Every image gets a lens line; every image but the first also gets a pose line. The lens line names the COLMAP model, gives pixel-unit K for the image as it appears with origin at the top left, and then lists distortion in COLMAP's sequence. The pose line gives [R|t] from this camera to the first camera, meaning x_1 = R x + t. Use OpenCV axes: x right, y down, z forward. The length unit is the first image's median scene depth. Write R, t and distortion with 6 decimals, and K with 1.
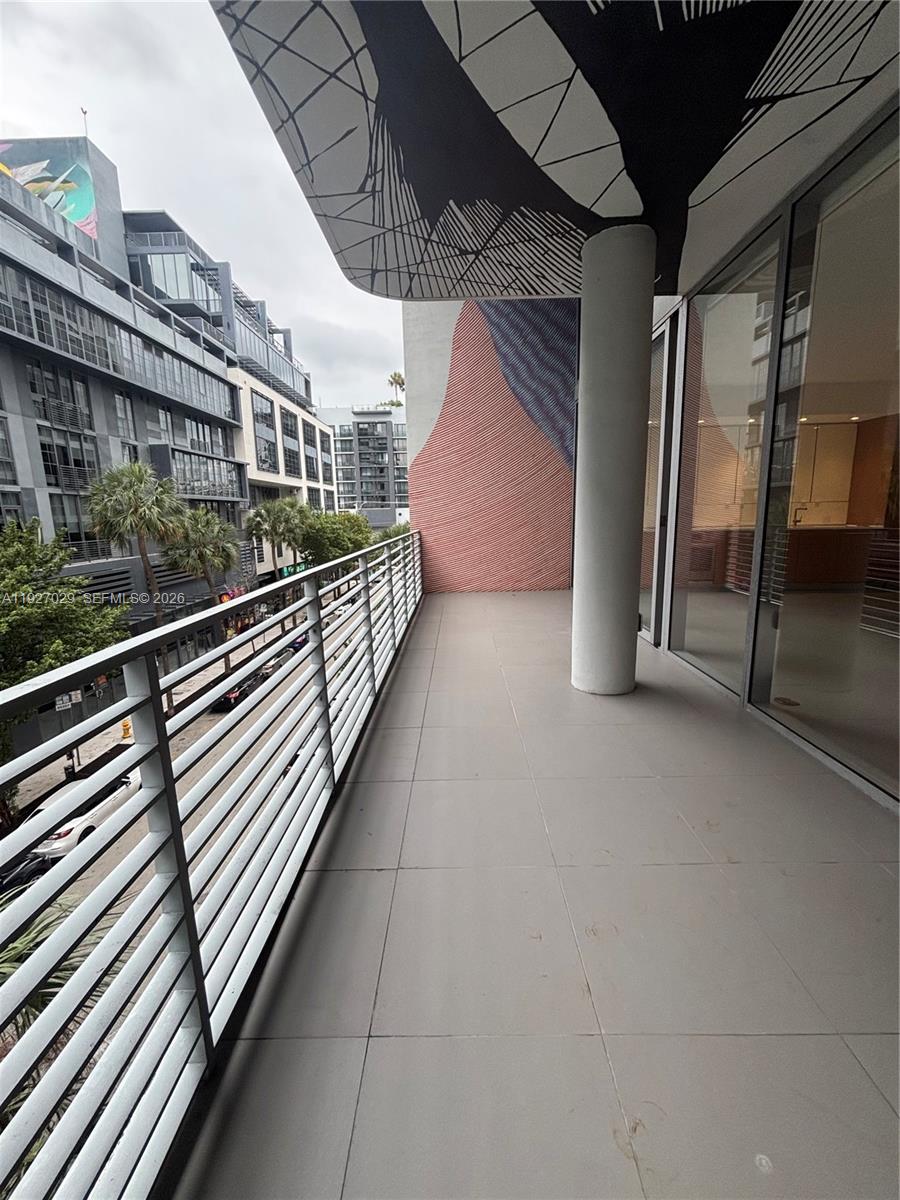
lens RADIAL K [[484.5, 0, 450.9], [0, 484.5, 602.0], [0, 0, 1]] dist [0.001445, 0.000028]
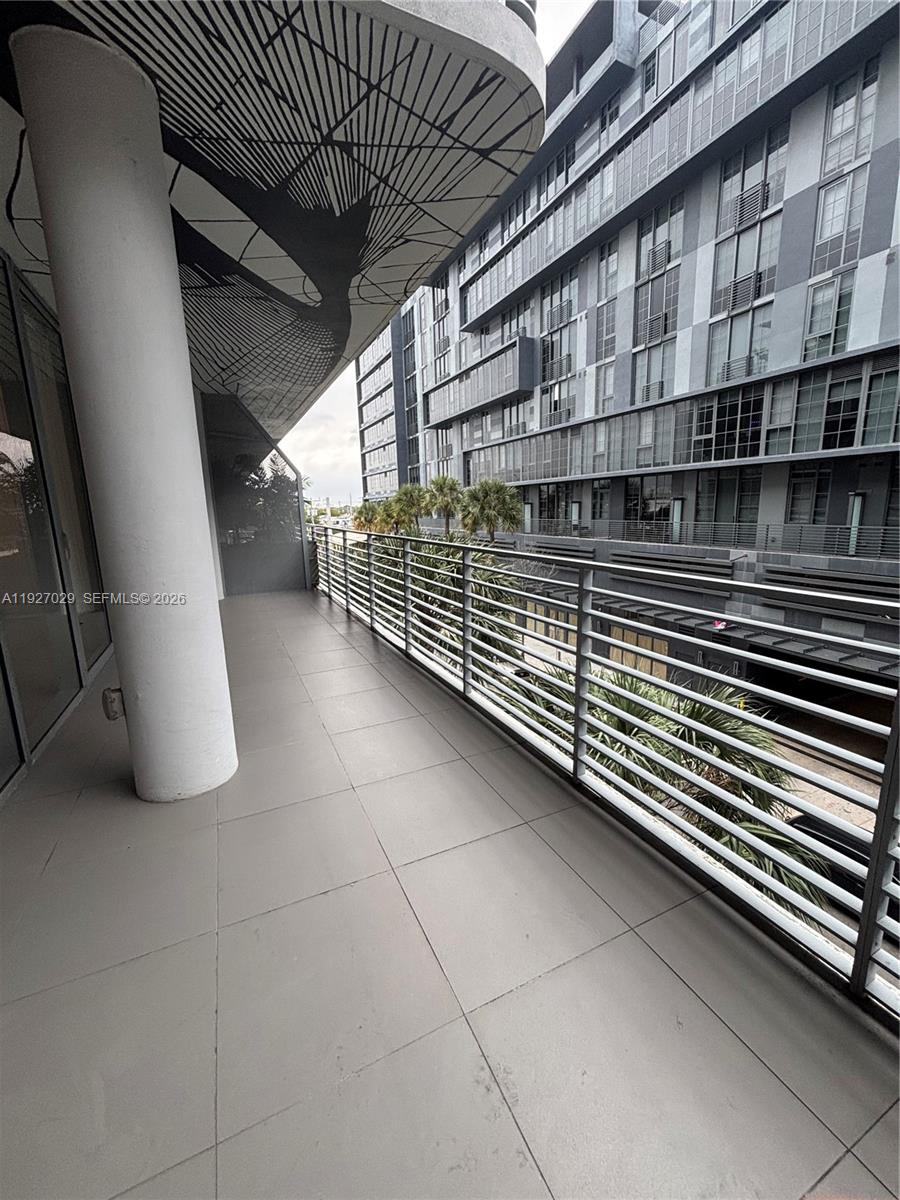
lens RADIAL K [[484.5, 0, 447.9], [0, 484.5, 600.0], [0, 0, 1]] dist [0.001445, 0.000028]
pose [[-0.898363, 0.128945, -0.419900, 0.264415], [-0.031869, 0.934289, 0.355089, -0.340457], [0.438095, 0.332381, -0.835222, 1.790124]]
